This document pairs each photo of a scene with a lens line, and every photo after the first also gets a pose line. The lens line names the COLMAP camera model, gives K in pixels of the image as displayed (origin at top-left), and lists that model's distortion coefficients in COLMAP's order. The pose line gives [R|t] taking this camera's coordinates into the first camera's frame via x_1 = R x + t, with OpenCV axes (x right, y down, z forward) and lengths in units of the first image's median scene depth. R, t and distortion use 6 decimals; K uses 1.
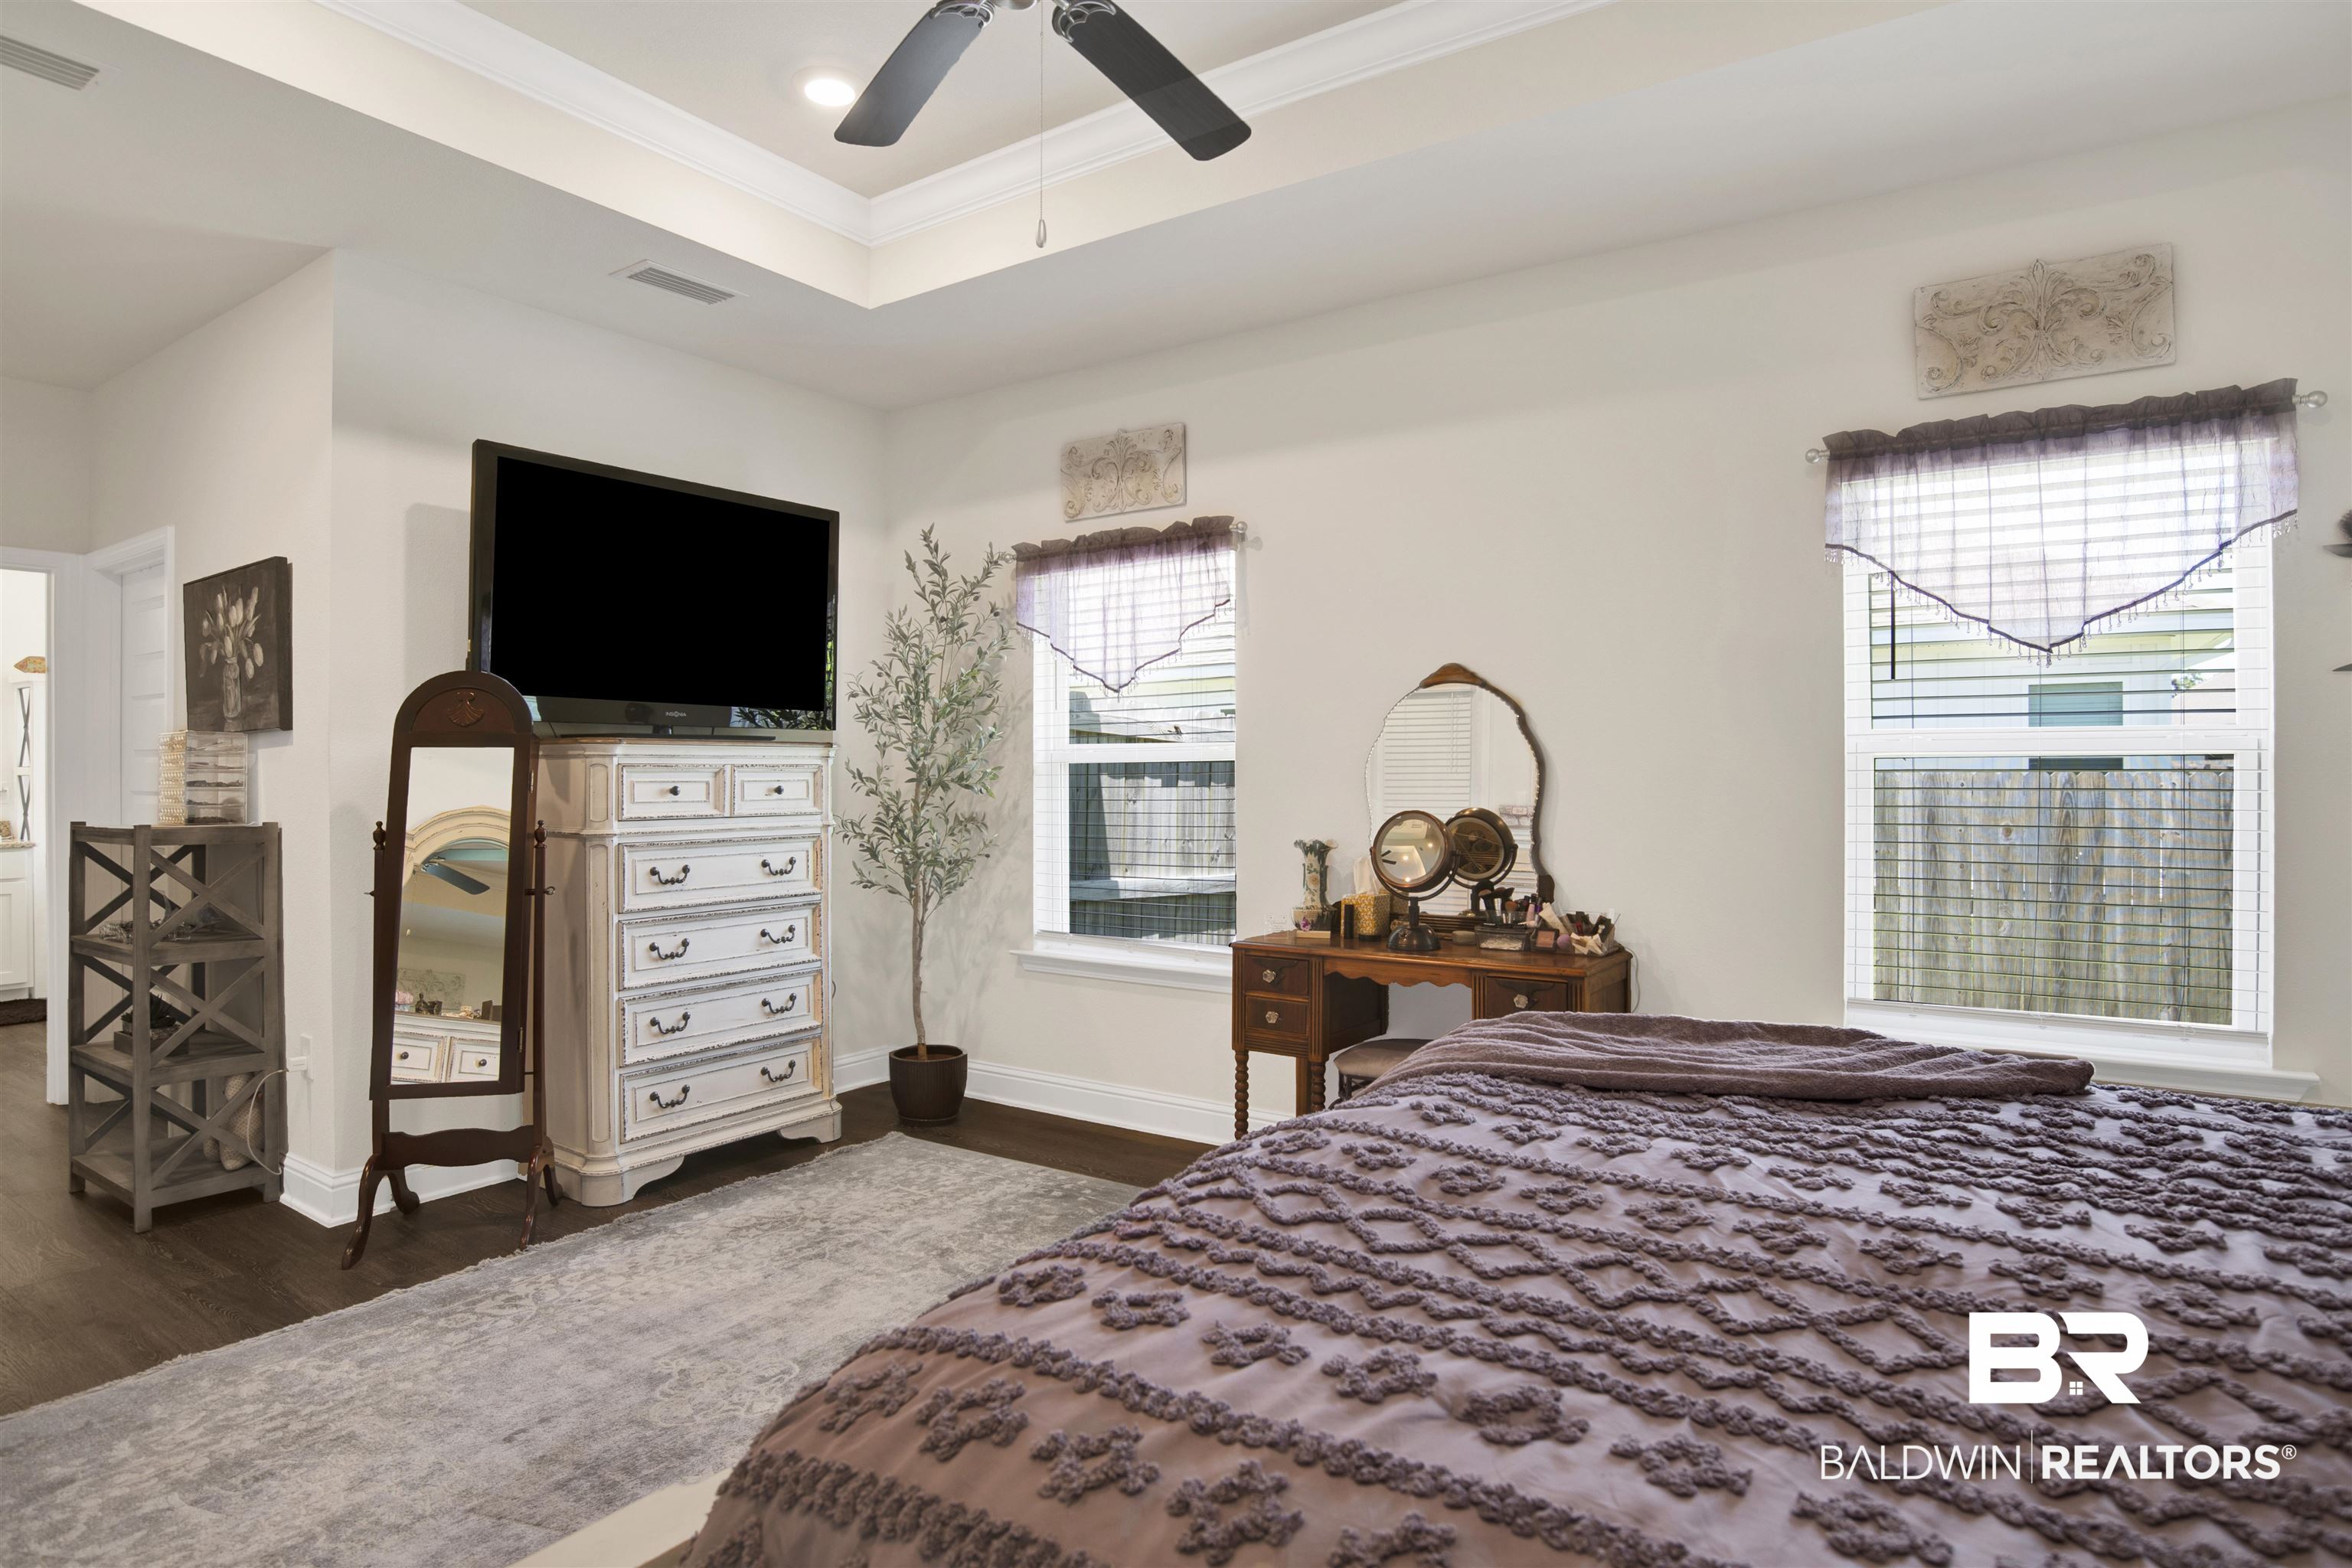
lens RADIAL K [[1253.0, 0, 1181.2], [0, 1253.0, 780.0], [0, 0, 1]] dist [-0.066132, 0.017327]
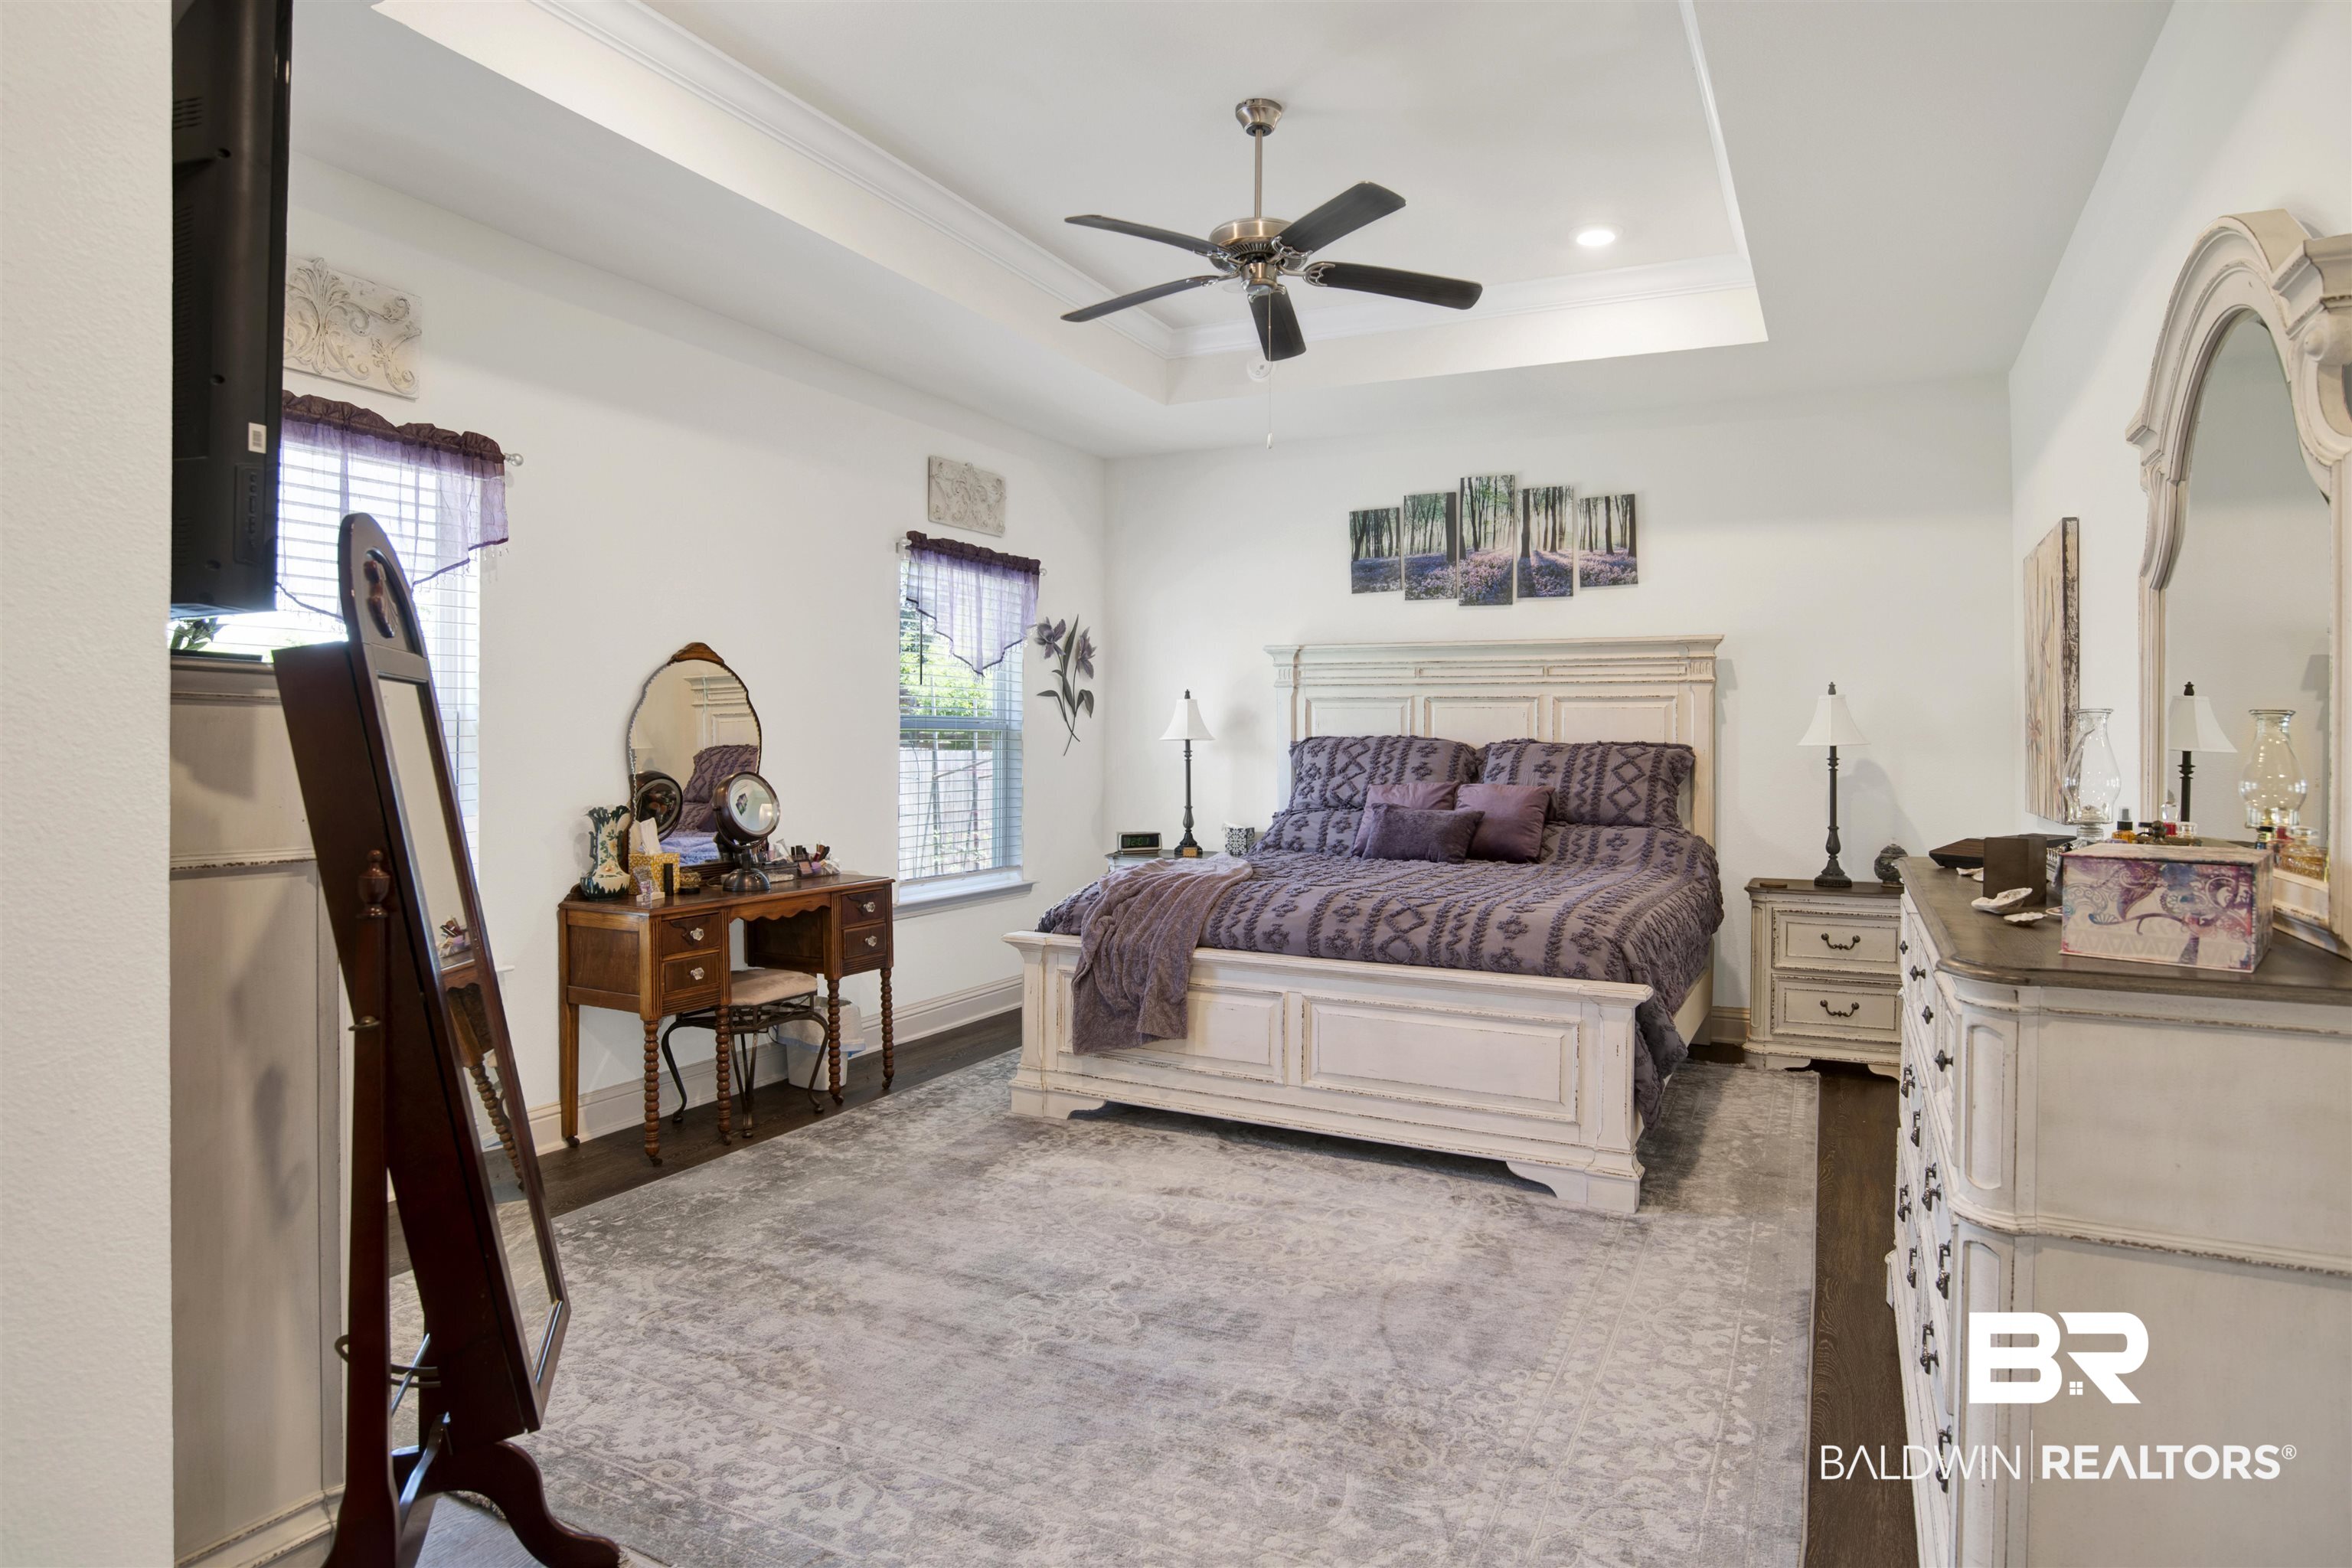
lens RADIAL K [[1253.0, 0, 1181.7], [0, 1253.0, 772.1], [0, 0, 1]] dist [-0.066132, 0.017327]
pose [[-0.110419, -0.030059, 0.993430, -0.995309], [-0.007096, 0.999541, 0.029456, -0.012024], [-0.993860, -0.003797, -0.110582, 0.711964]]
